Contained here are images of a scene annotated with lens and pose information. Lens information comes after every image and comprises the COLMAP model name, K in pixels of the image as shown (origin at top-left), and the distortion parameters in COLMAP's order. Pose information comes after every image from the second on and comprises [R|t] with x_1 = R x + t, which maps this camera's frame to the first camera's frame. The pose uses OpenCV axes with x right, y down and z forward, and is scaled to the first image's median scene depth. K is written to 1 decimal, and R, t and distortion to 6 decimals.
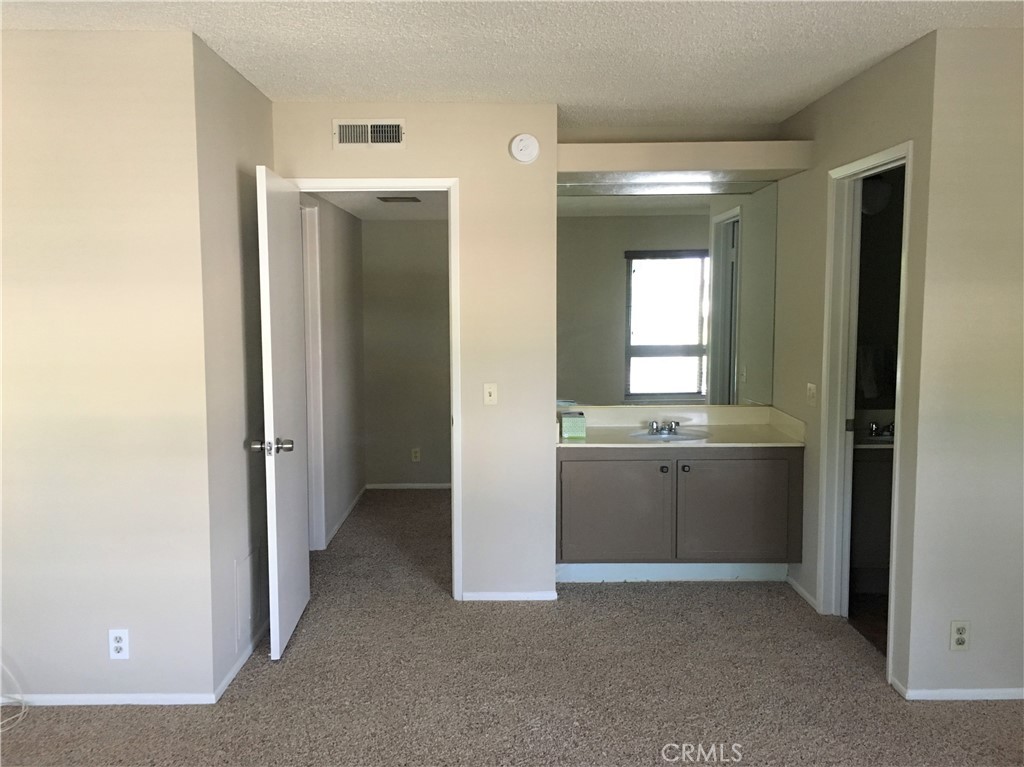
lens RADIAL K [[882.6, 0, 506.2], [0, 882.6, 389.1], [0, 0, 1]] dist [0.059298, -0.076684]
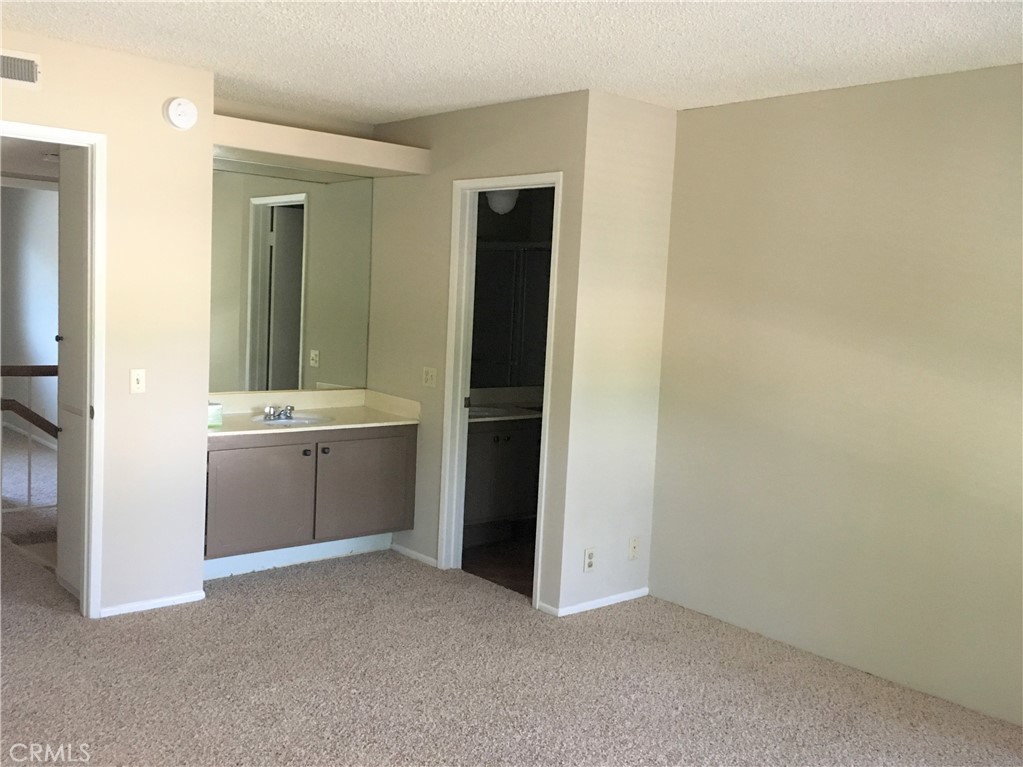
lens RADIAL K [[929.3, 0, 537.1], [0, 929.3, 388.8], [0, 0, 1]] dist [0.067155, -0.094953]
pose [[0.765864, -0.022729, 0.642601, -0.312802], [0.013952, 0.999727, 0.018733, 0.001369], [-0.642852, -0.005381, 0.765972, 0.011796]]
